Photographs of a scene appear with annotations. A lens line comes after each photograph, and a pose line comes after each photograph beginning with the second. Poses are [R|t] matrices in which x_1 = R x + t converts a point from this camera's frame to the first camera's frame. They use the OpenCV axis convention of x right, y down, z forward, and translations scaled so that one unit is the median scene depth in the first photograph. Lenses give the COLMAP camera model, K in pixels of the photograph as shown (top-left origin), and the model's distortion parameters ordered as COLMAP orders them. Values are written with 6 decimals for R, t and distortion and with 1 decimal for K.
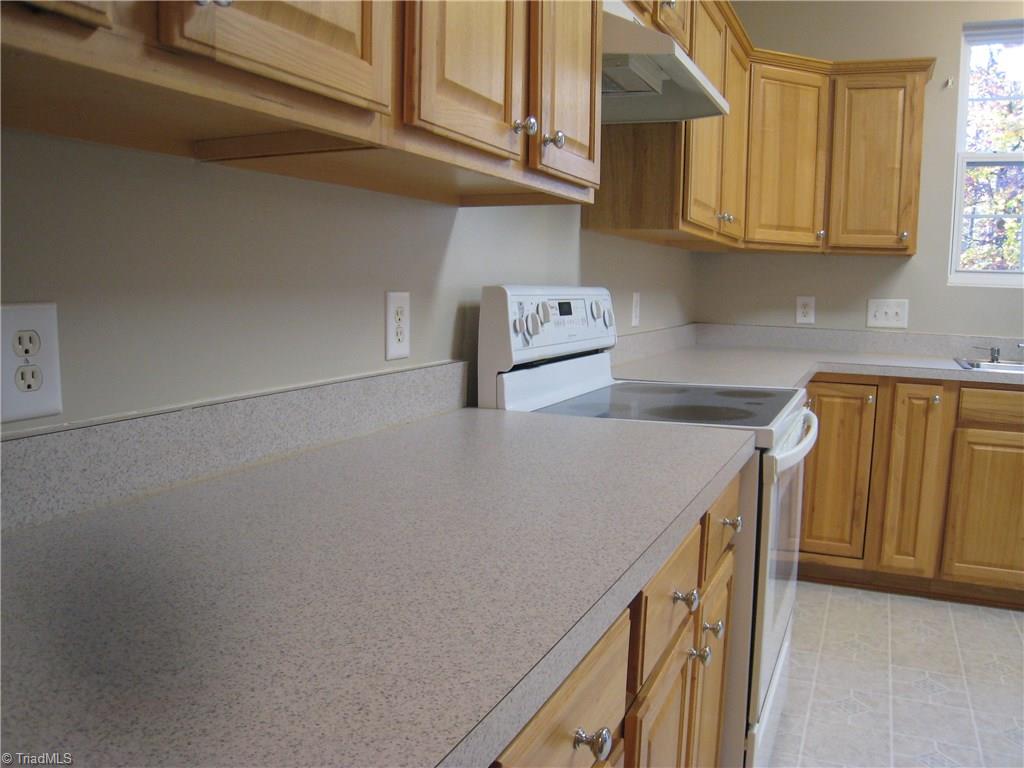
lens RADIAL K [[852.1, 0, 512.0], [0, 852.1, 384.0], [0, 0, 1]] dist [-0.167301, 0.107597]
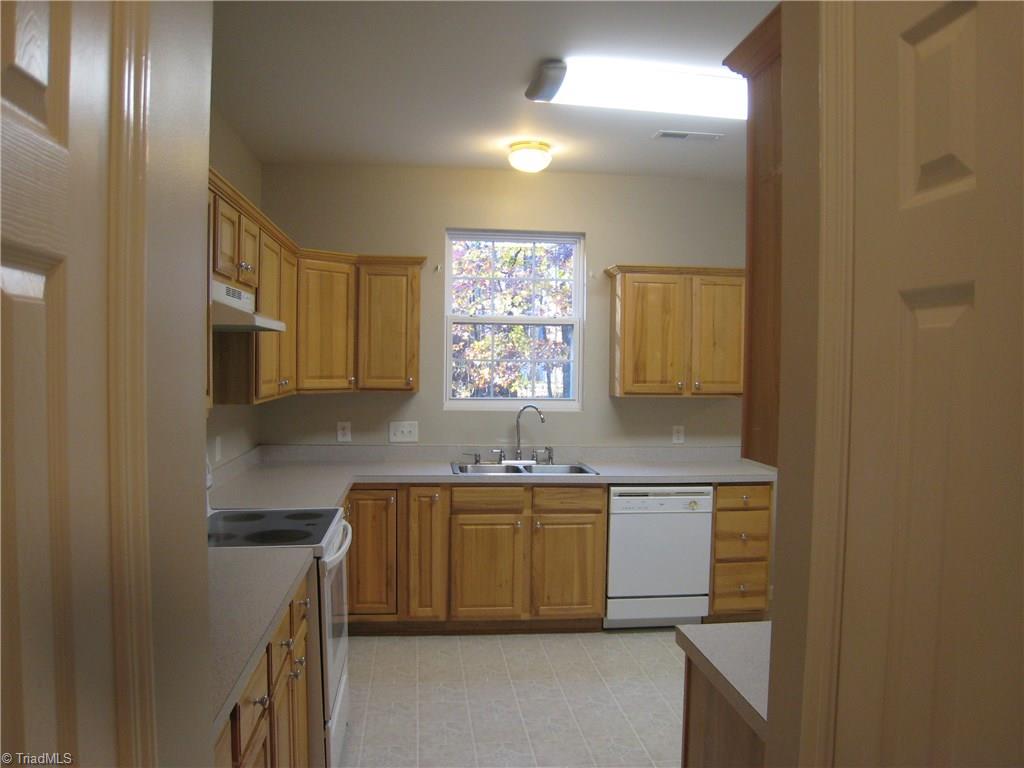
lens RADIAL K [[852.1, 0, 512.0], [0, 852.1, 384.0], [0, 0, 1]] dist [-0.167301, 0.107597]
pose [[0.866207, -0.027293, 0.498939, -0.104562], [0.069165, 0.995444, -0.065626, -0.069189], [-0.494874, 0.091355, 0.864149, -0.364273]]
